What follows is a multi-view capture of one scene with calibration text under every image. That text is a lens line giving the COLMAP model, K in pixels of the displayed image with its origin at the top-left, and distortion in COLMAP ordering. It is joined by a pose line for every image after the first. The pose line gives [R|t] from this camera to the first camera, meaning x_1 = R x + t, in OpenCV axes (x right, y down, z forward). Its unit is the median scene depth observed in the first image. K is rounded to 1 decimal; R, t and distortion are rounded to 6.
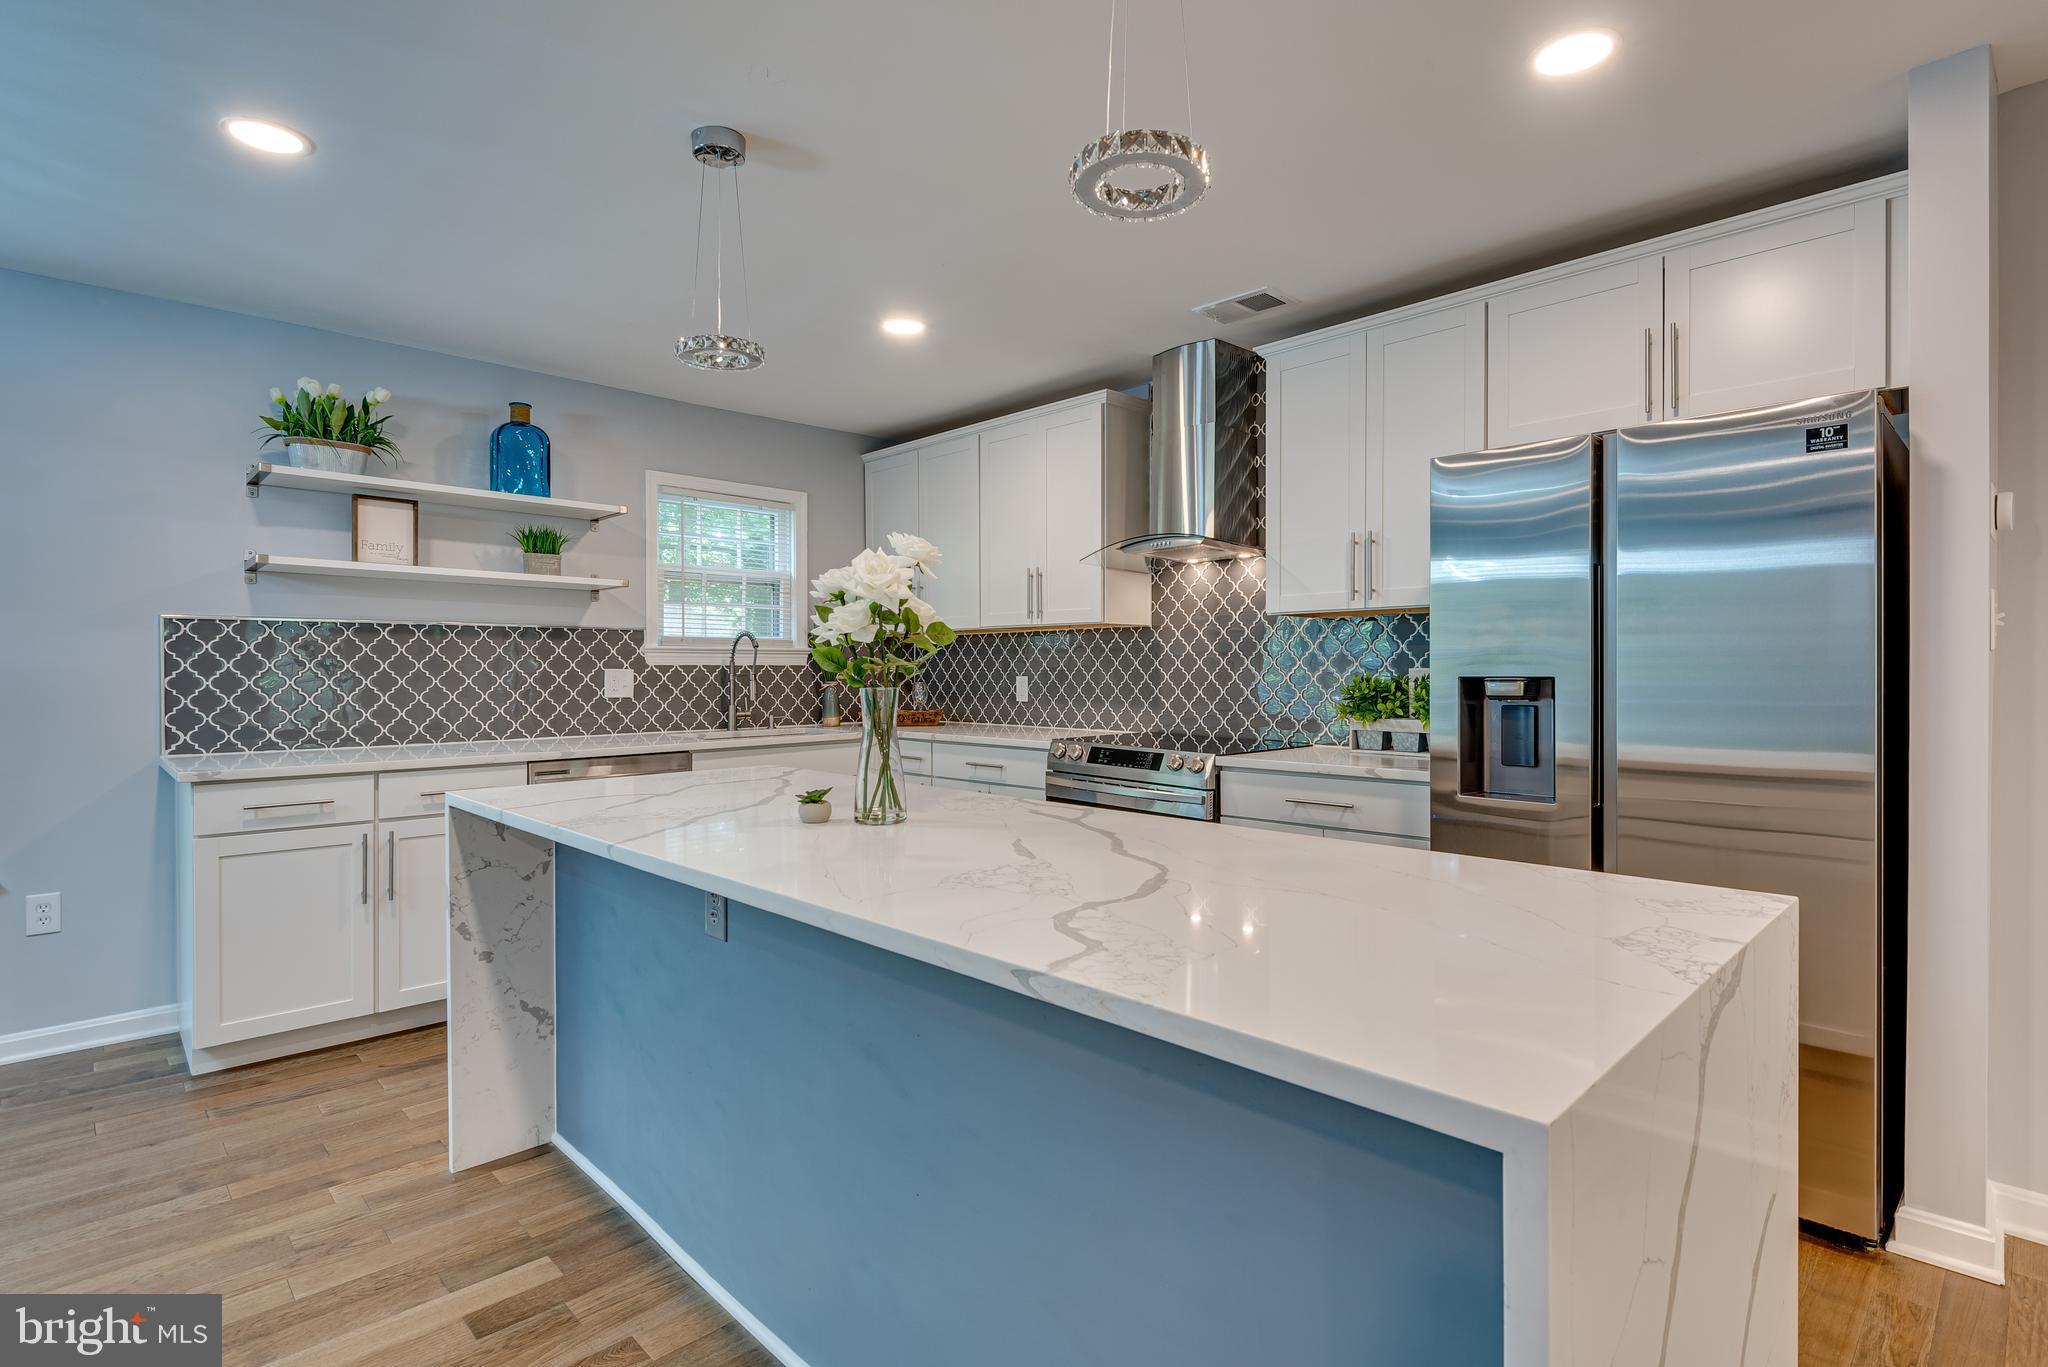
lens RADIAL K [[989.7, 0, 1032.5], [0, 989.7, 678.7], [0, 0, 1]] dist [0.031346, -0.026375]
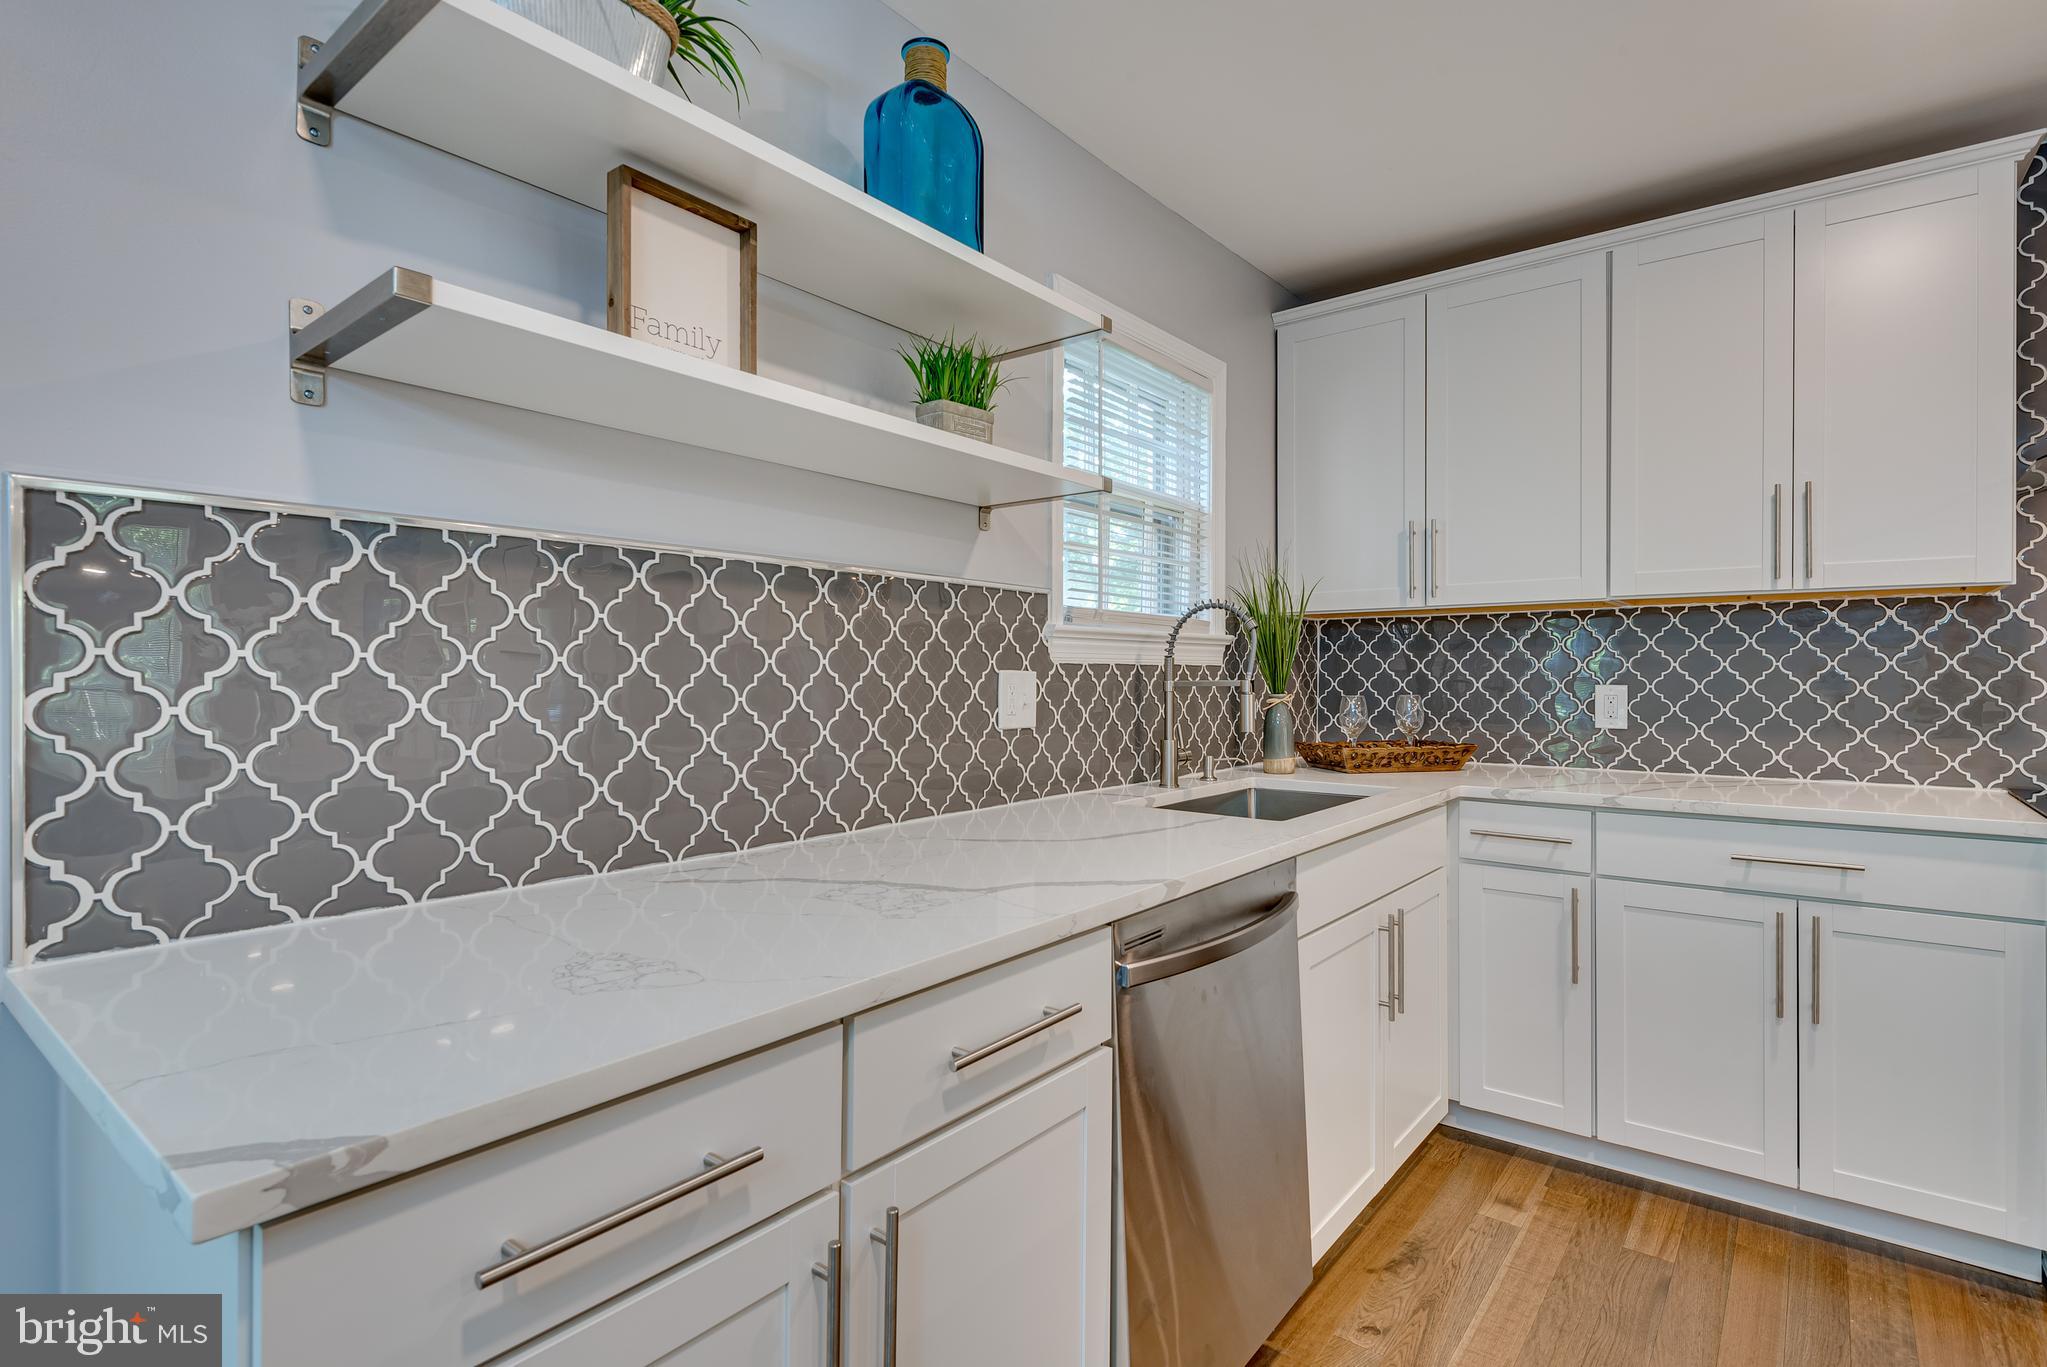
lens RADIAL K [[982.2, 0, 1028.0], [0, 982.2, 675.6], [0, 0, 1]] dist [0.032361, -0.024789]
pose [[0.992396, 0.001972, 0.123067, -0.497939], [-0.000961, 0.999965, -0.008270, -0.003364], [-0.123079, 0.008089, 0.992364, 0.549204]]
